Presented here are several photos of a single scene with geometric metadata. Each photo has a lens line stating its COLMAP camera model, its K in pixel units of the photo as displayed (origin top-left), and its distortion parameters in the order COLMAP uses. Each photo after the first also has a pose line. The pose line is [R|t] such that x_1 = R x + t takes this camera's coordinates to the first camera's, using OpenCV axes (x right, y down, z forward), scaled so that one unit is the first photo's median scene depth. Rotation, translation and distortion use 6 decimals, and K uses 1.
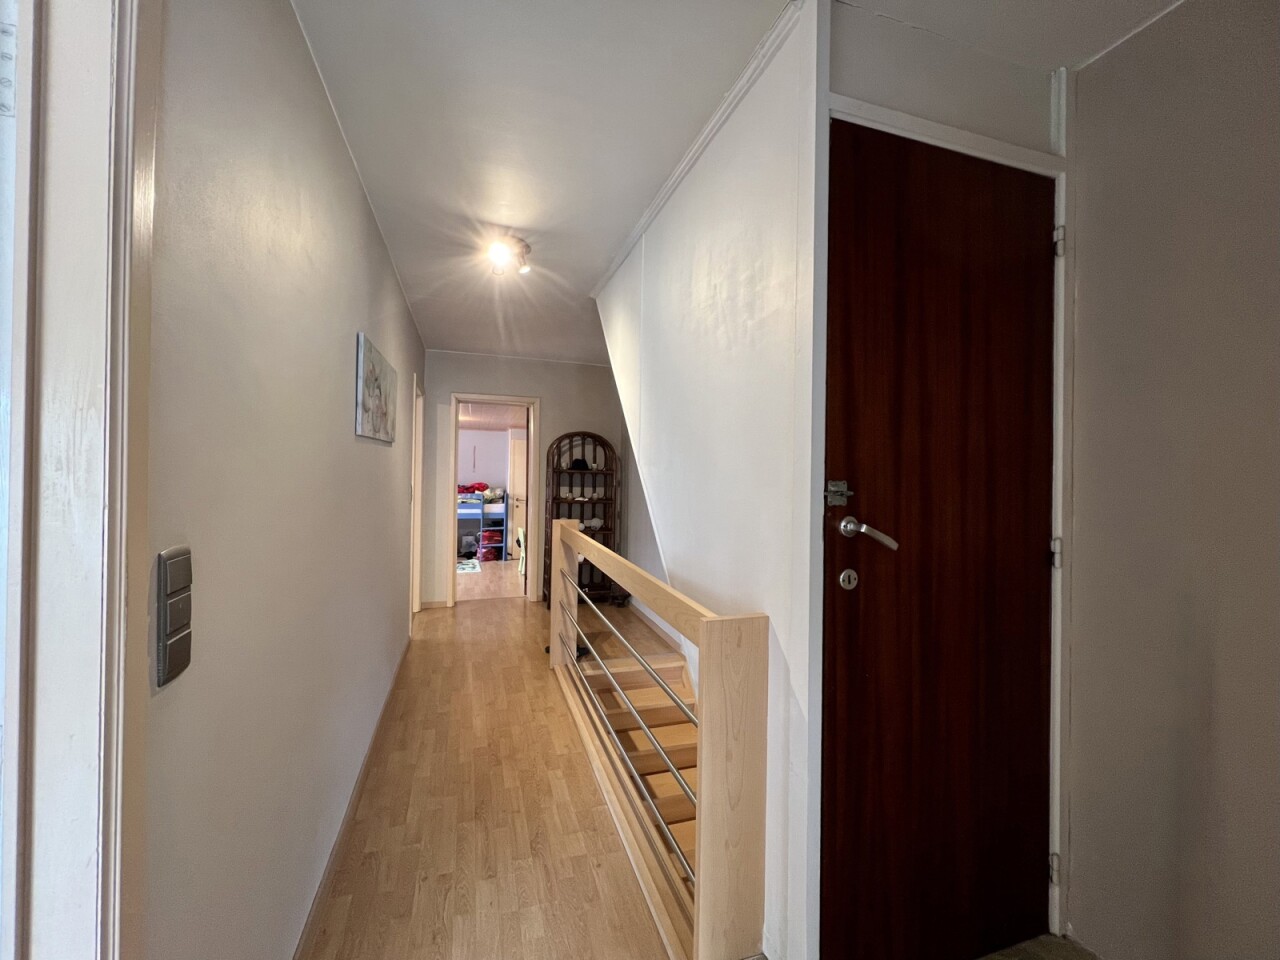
lens RADIAL K [[526.2, 0, 638.8], [0, 526.2, 473.8], [0, 0, 1]] dist [0.005102, 0.000407]
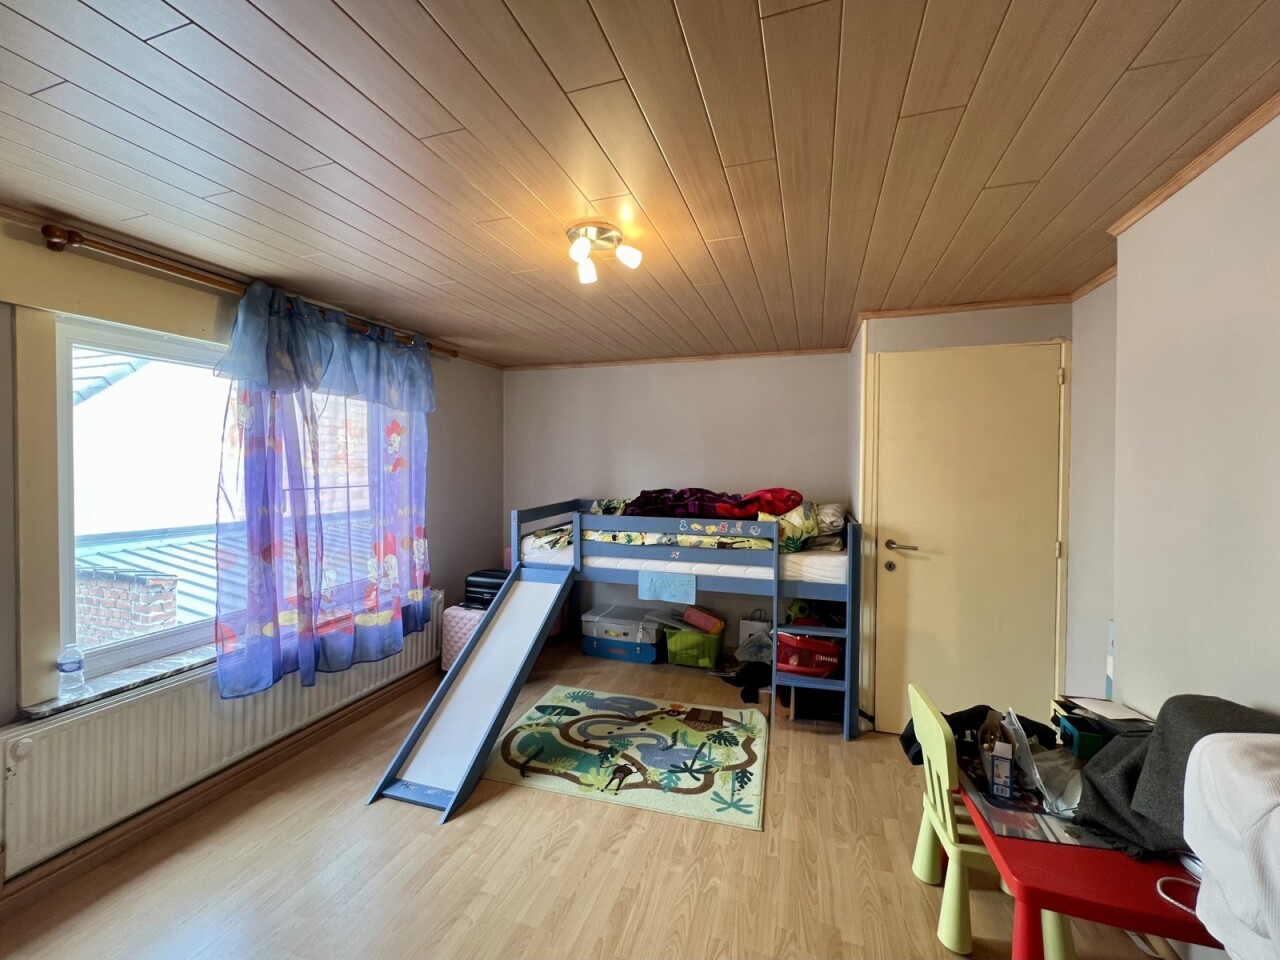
lens RADIAL K [[526.2, 0, 632.1], [0, 526.2, 476.8], [0, 0, 1]] dist [0.005102, 0.000407]
pose [[0.800704, -0.007167, -0.599017, -0.168366], [0.010796, 0.999939, 0.002466, 0.006841], [0.598963, -0.008442, 0.800732, 0.667445]]
